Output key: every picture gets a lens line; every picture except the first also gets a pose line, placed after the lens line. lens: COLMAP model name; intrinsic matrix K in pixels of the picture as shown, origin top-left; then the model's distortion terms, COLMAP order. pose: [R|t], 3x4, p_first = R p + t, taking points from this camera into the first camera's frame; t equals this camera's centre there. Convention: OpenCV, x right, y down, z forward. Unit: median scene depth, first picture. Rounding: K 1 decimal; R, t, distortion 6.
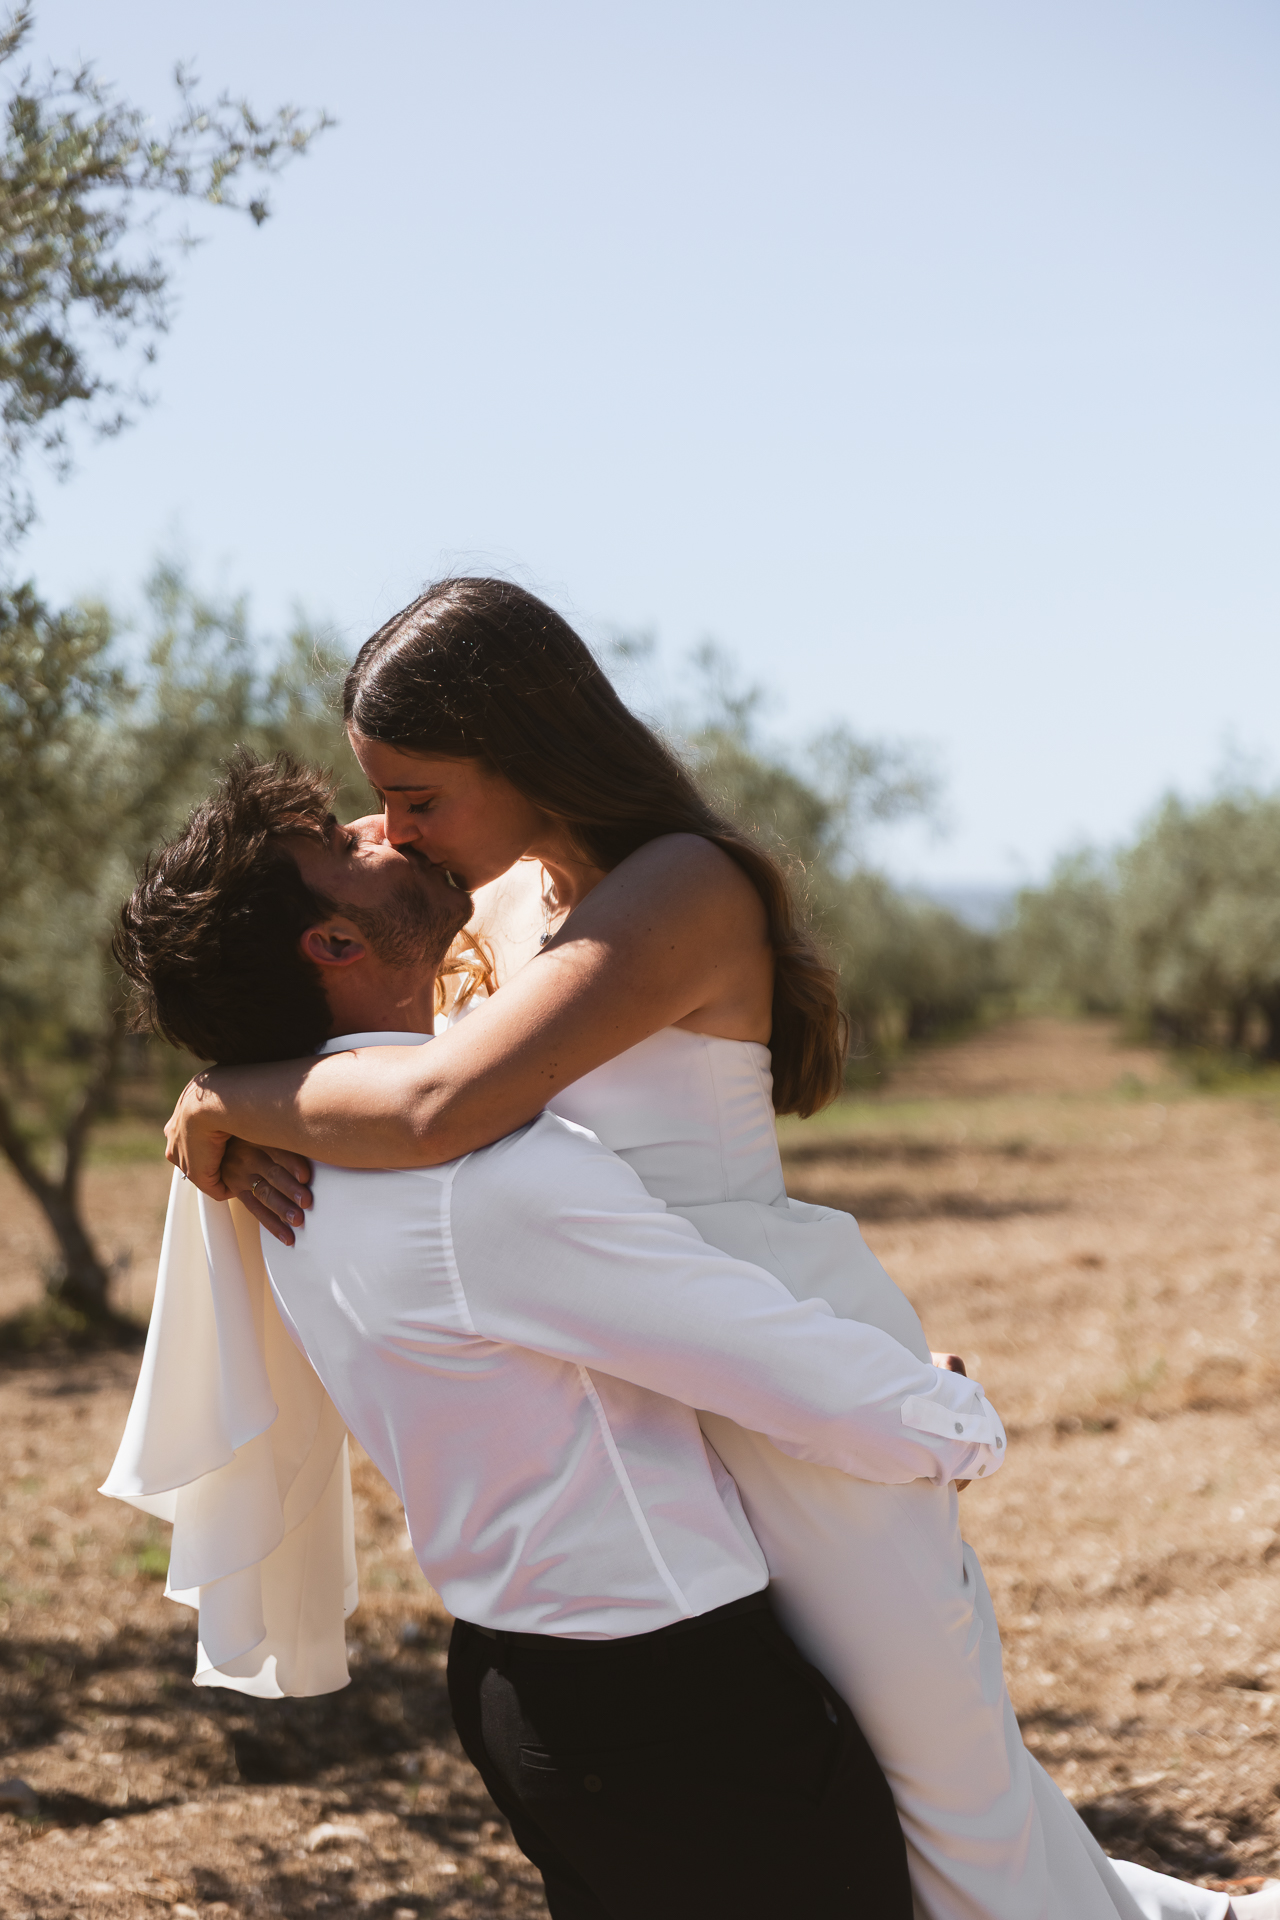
lens RADIAL K [[3668.0, 0, 632.6], [0, 3668.0, 976.5], [0, 0, 1]] dist [-0.009471, 0.000000]
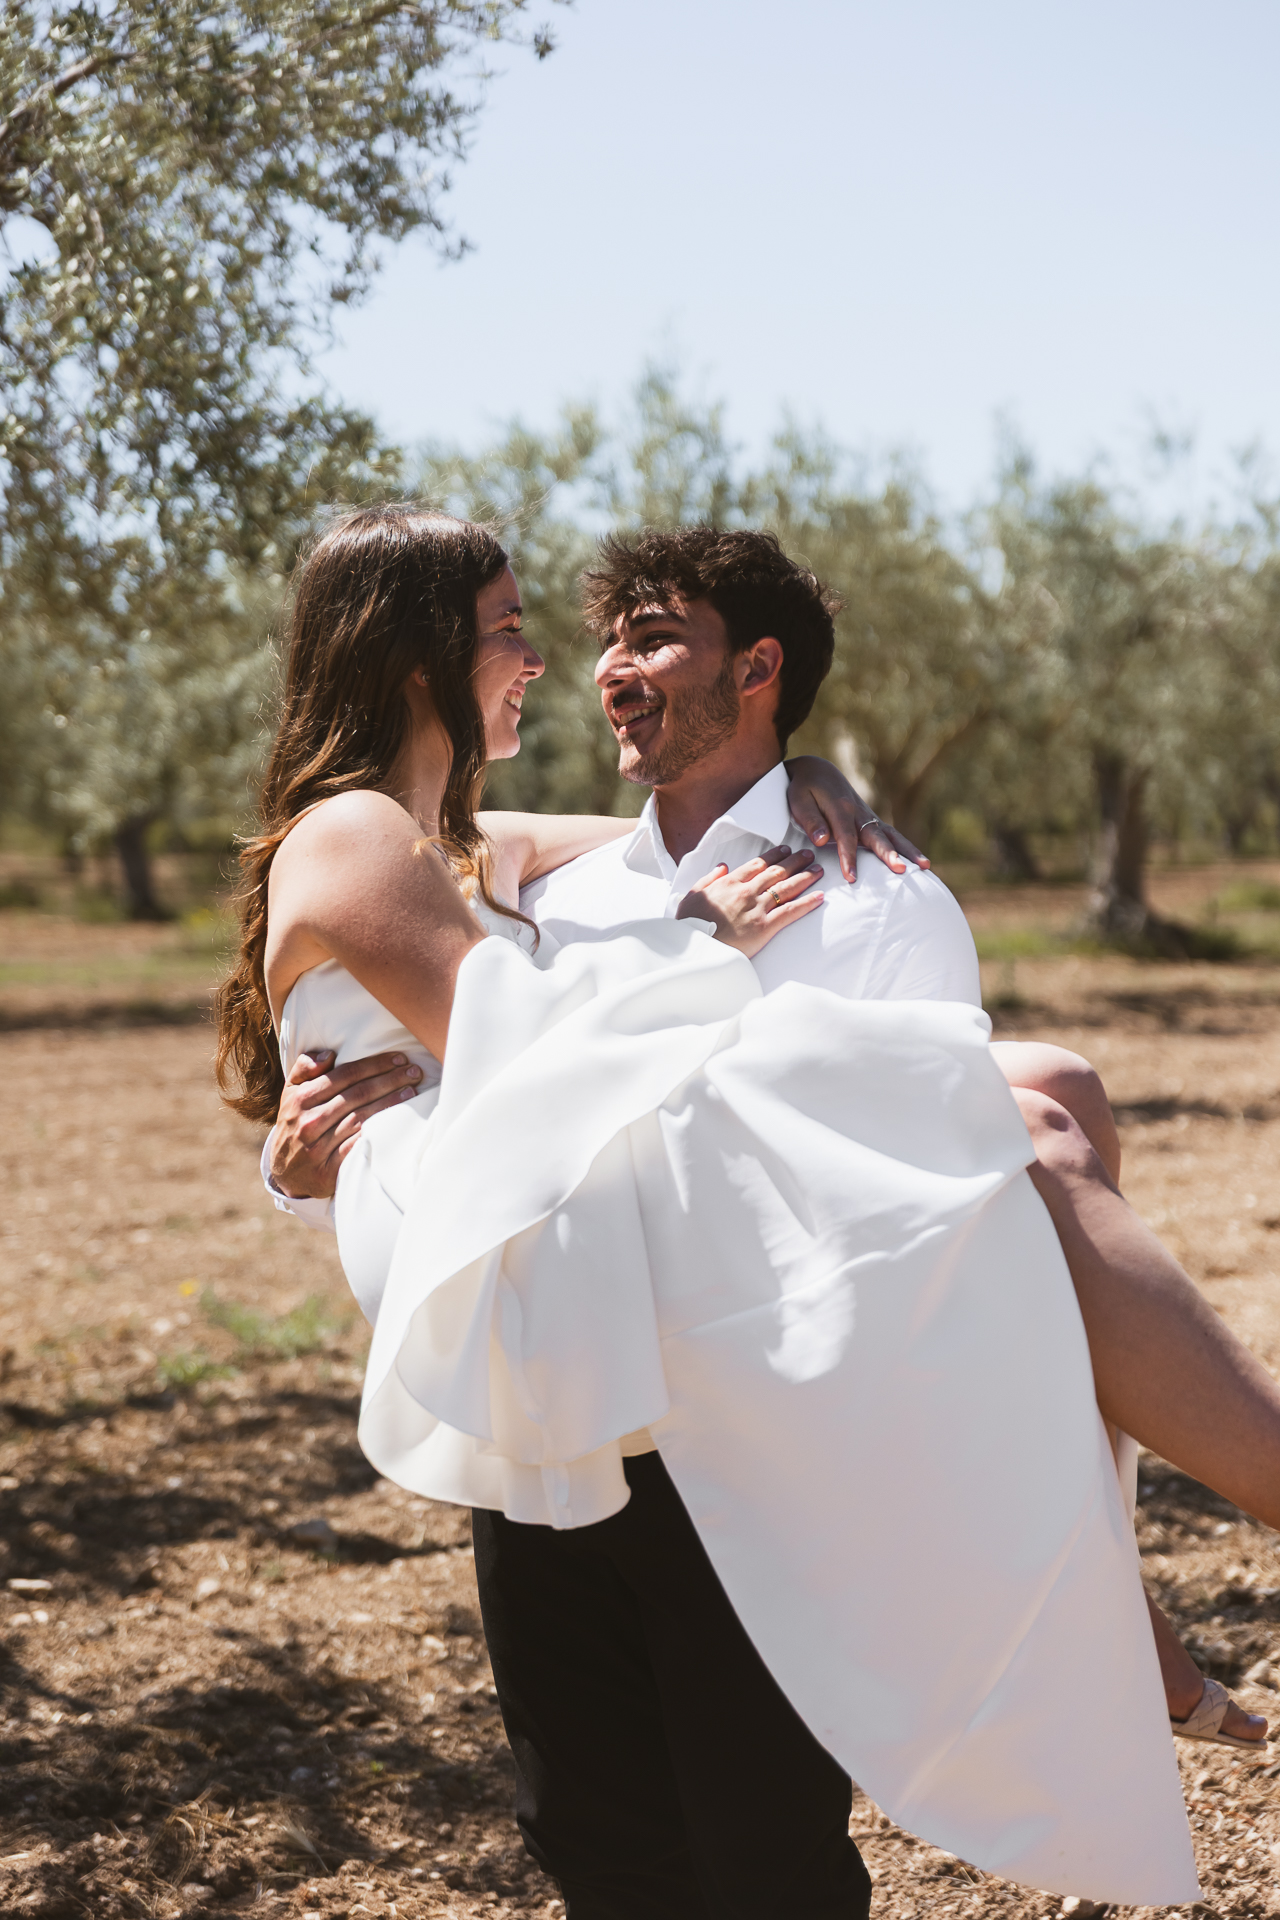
lens RADIAL K [[3668.0, 0, 597.9], [0, 3668.0, 964.4], [0, 0, 1]] dist [-0.009471, 0.000000]
pose [[0.984471, 0.015873, -0.174830, 0.064029], [-0.006819, 0.998610, 0.052265, -0.000746], [0.175417, -0.050261, 0.983210, -0.025127]]
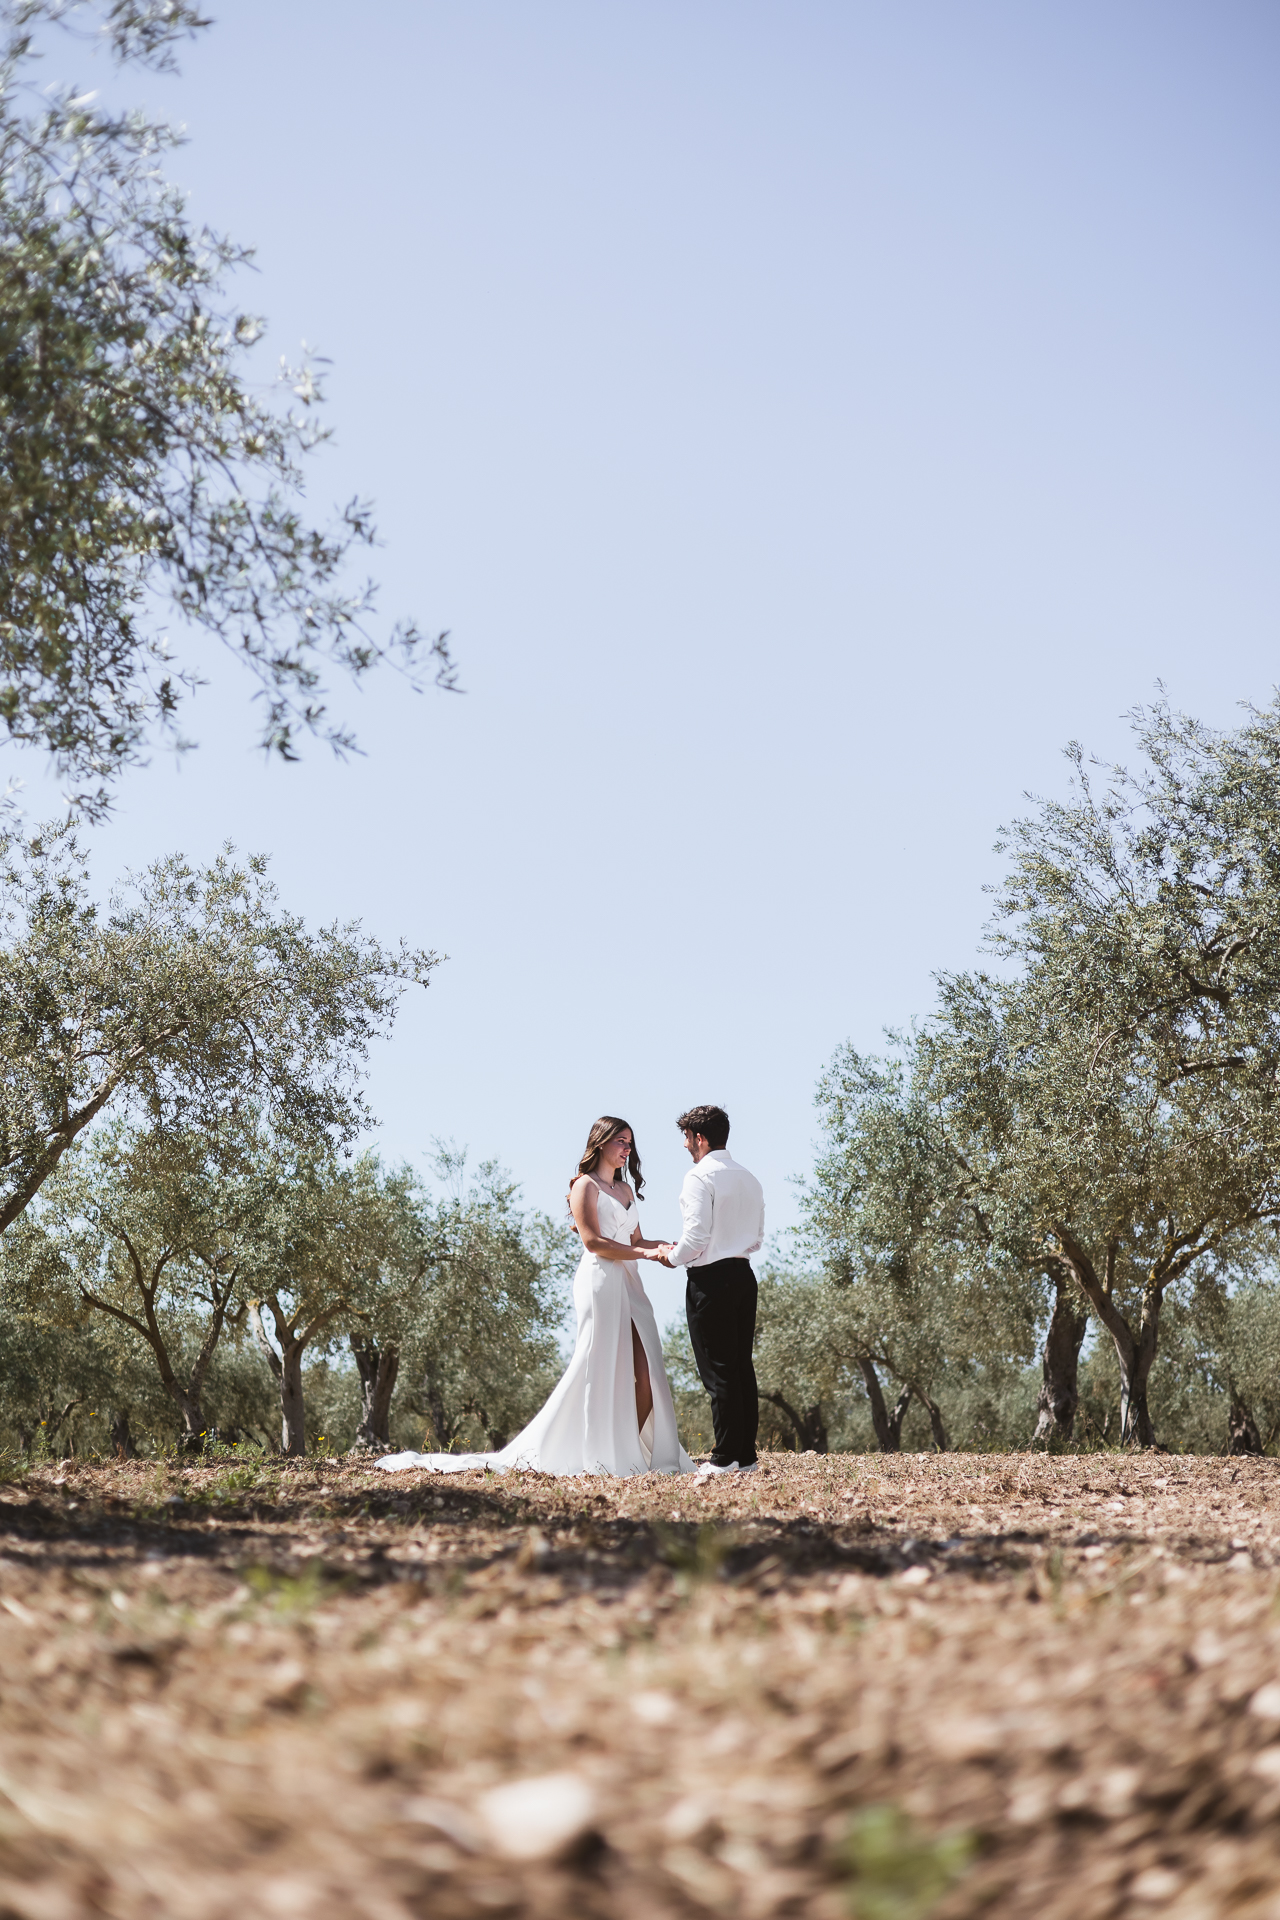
lens RADIAL K [[2757.1, 0, 647.1], [0, 2757.1, 957.9], [0, 0, 1]] dist [0.013389, 0.000000]
pose [[0.994443, 0.036581, 0.098713, -0.096810], [-0.018353, 0.983569, -0.179597, 0.143912], [-0.103661, 0.176787, 0.978775, -0.982840]]
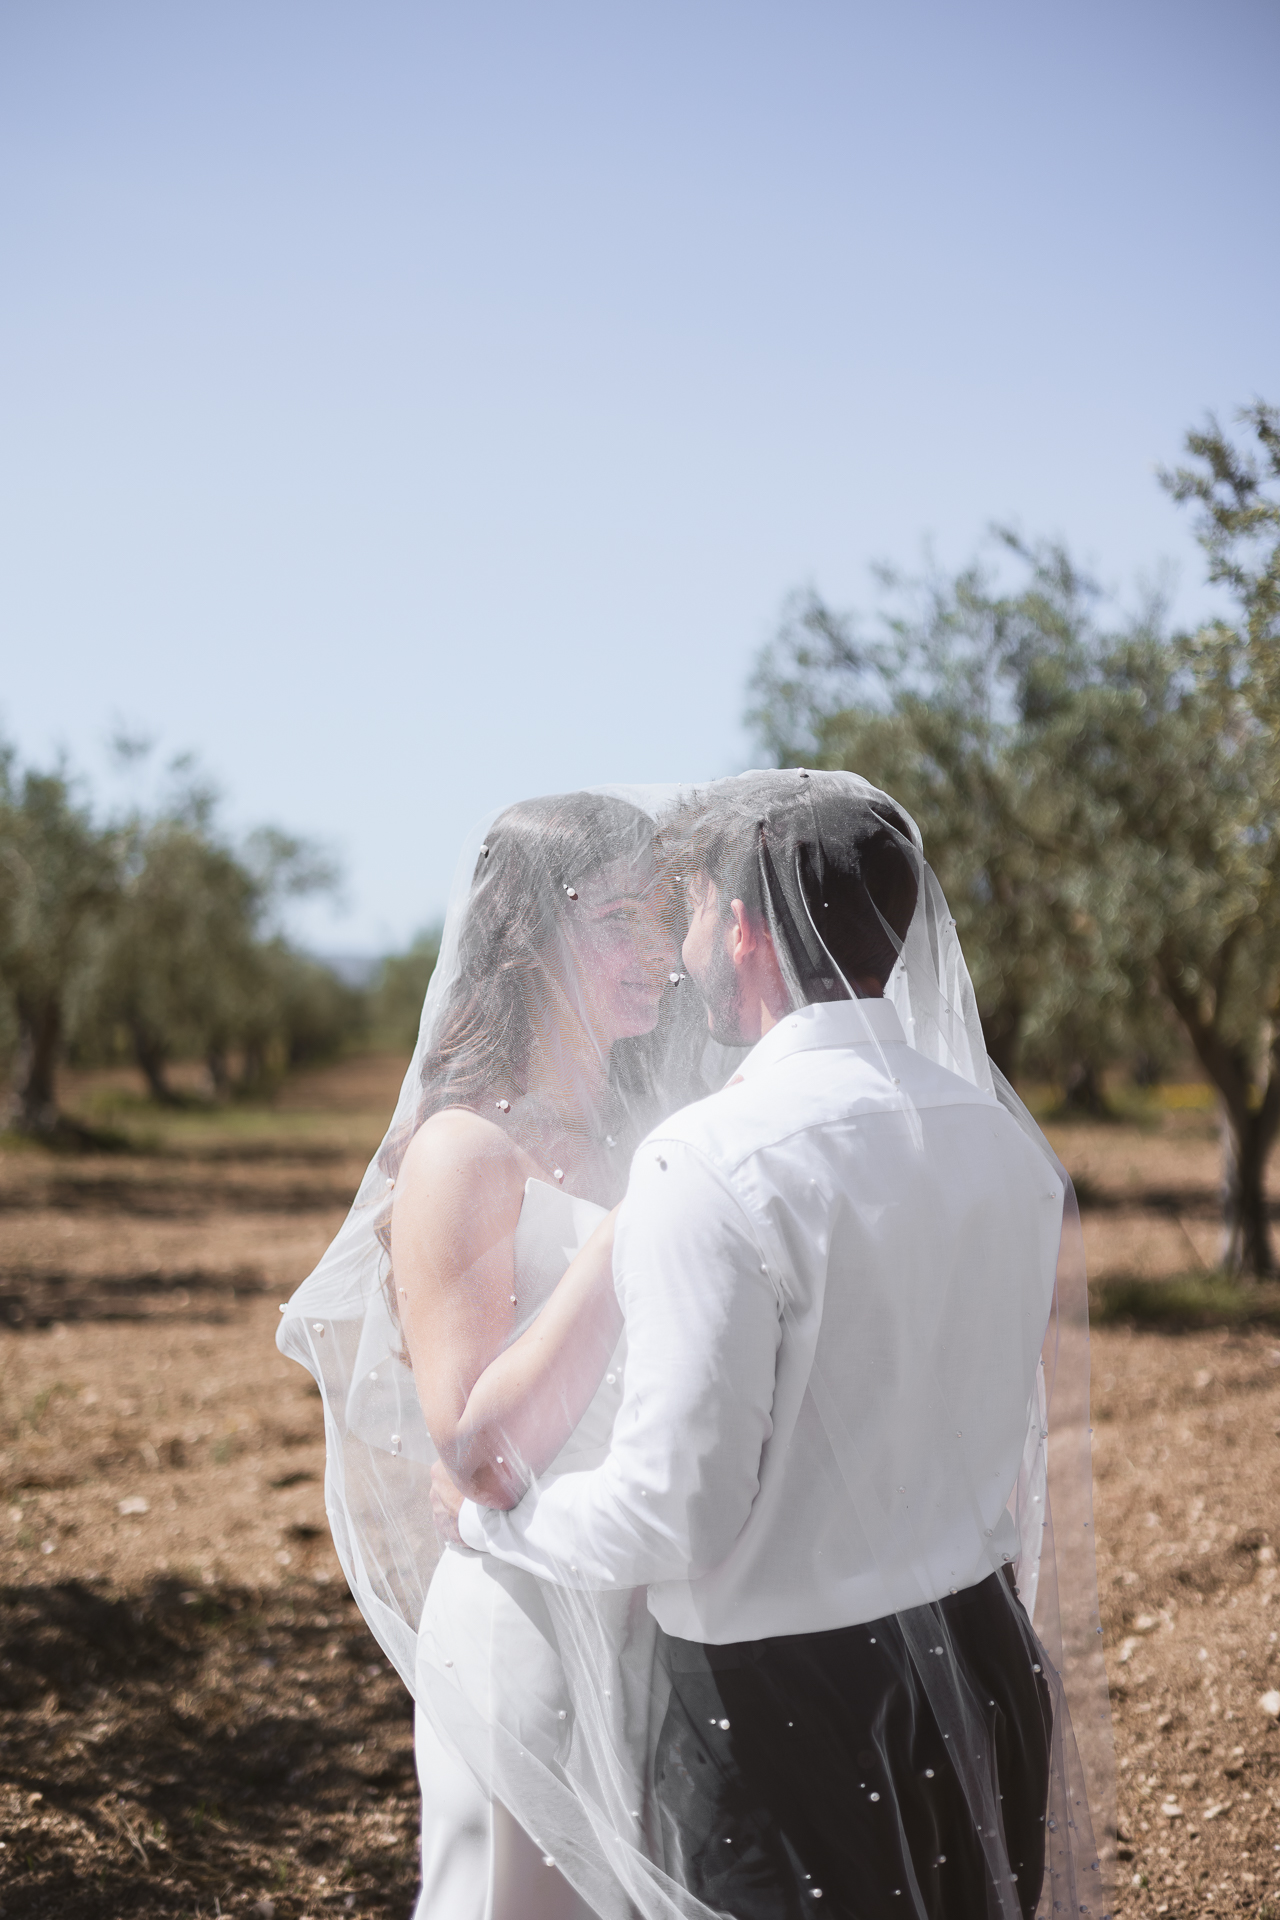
lens RADIAL K [[2757.1, 0, 649.0], [0, 2757.1, 966.4], [0, 0, 1]] dist [0.013389, 0.000000]
pose [[0.978135, 0.043977, 0.203267, -0.023405], [-0.040102, 0.998928, -0.023143, -0.001852], [-0.204067, 0.014486, 0.978850, 0.095213]]
